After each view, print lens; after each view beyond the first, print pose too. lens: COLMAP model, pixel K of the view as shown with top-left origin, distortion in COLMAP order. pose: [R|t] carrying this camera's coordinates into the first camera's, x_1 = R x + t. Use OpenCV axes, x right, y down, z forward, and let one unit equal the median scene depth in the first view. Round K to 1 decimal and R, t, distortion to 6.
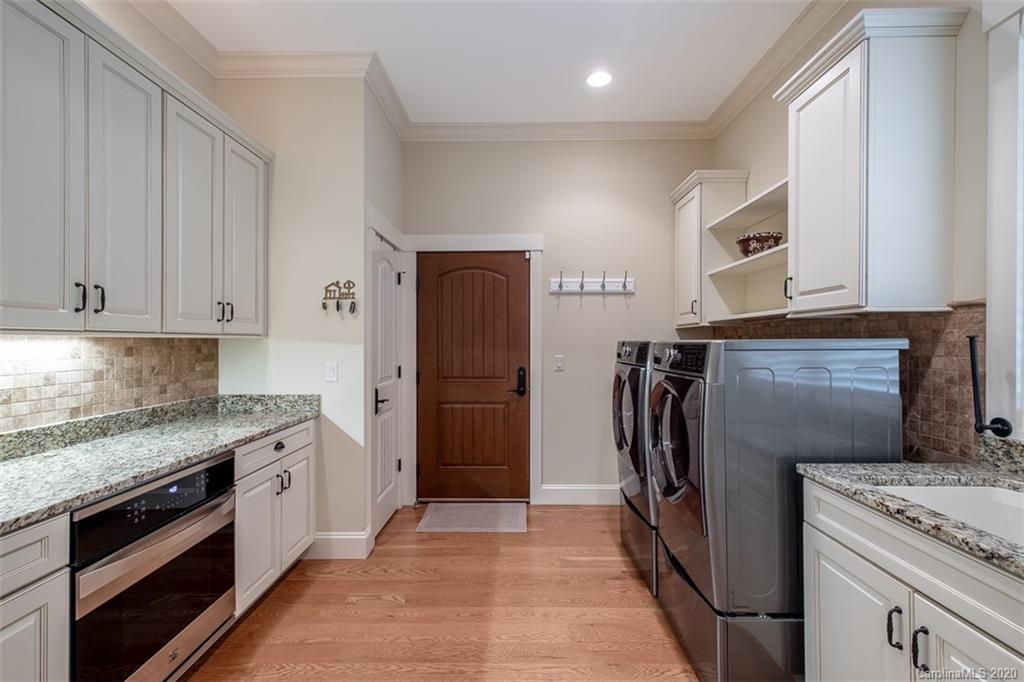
lens RADIAL K [[442.7, 0, 518.2], [0, 442.7, 340.7], [0, 0, 1]] dist [0.008413, 0.000027]
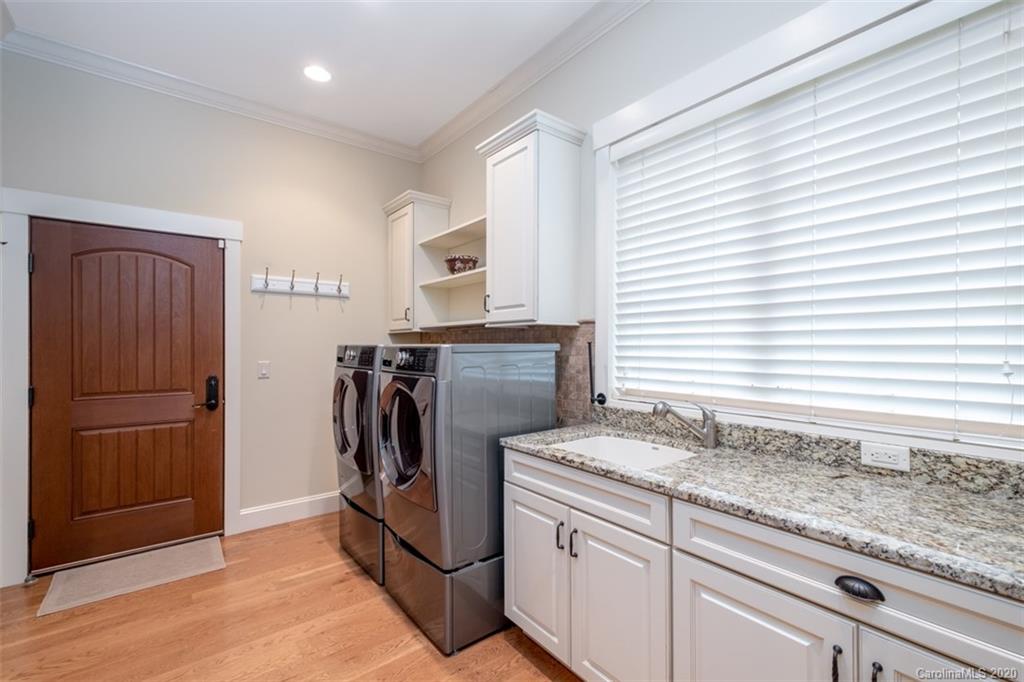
lens RADIAL K [[442.7, 0, 521.5], [0, 442.7, 346.0], [0, 0, 1]] dist [0.008413, 0.000027]
pose [[0.777115, 0.000150, 0.629359, -0.097538], [-0.001778, 0.999997, 0.001957, 0.000267], [-0.629356, -0.002640, 0.777112, -0.037477]]
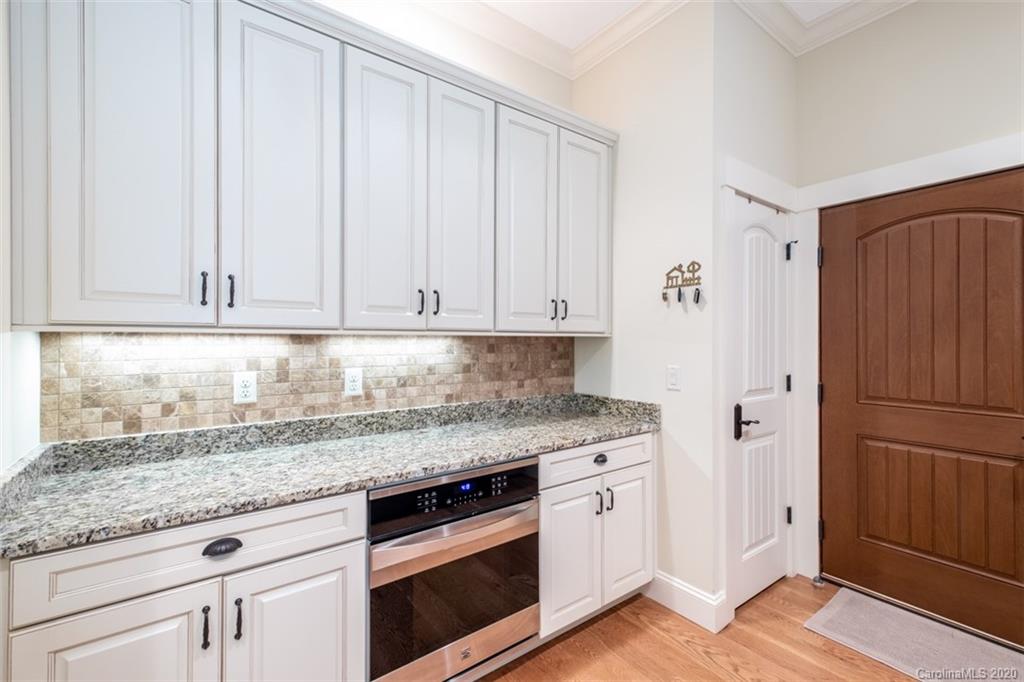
lens RADIAL K [[442.7, 0, 519.2], [0, 442.7, 339.0], [0, 0, 1]] dist [0.008413, 0.000027]
pose [[0.597277, -0.000045, -0.802035, 0.059441], [-0.001232, 0.999999, -0.000973, 0.000879], [0.802034, 0.001570, 0.597276, 0.305706]]
